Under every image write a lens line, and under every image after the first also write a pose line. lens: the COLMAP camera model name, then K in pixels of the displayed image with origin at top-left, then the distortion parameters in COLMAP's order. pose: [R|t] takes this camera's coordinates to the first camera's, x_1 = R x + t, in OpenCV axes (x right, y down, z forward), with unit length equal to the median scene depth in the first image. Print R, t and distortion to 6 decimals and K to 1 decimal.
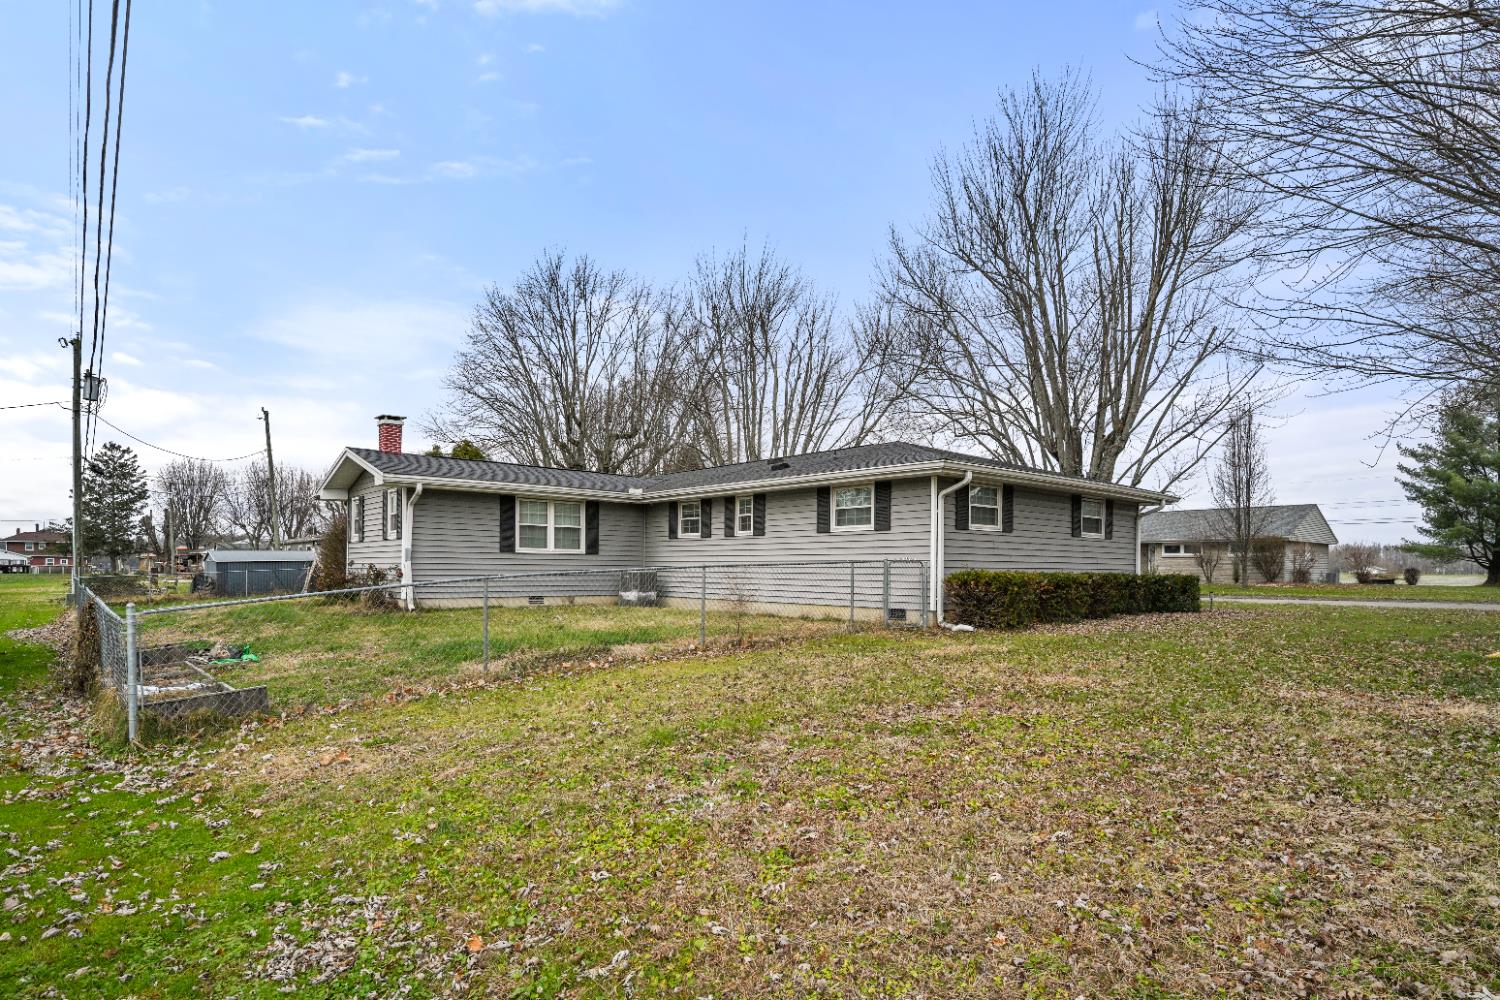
lens RADIAL K [[785.3, 0, 750.1], [0, 785.3, 565.2], [0, 0, 1]] dist [0.000712, 0.000432]
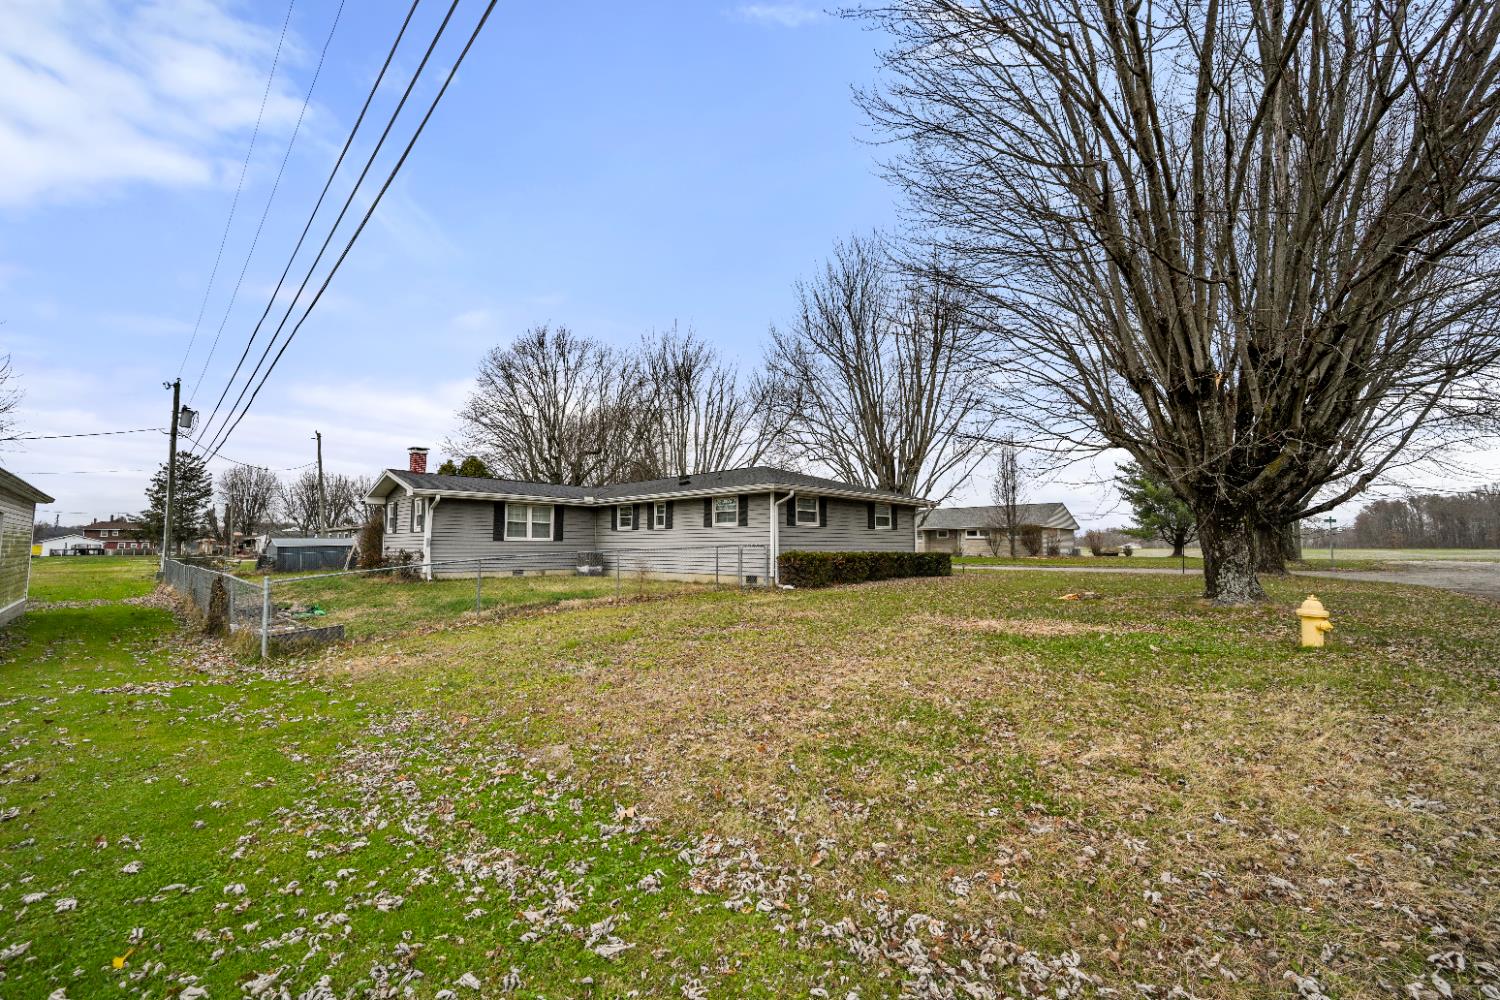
lens RADIAL K [[596.0, 0, 750.0], [0, 596.0, 500.0], [0, 0, 1]] dist [-0.001525, -0.000170]
pose [[0.995962, 0.000459, 0.089775, 0.037521], [0.006213, 0.997237, -0.074019, -0.003773], [-0.089561, 0.074278, 0.993208, -0.098069]]
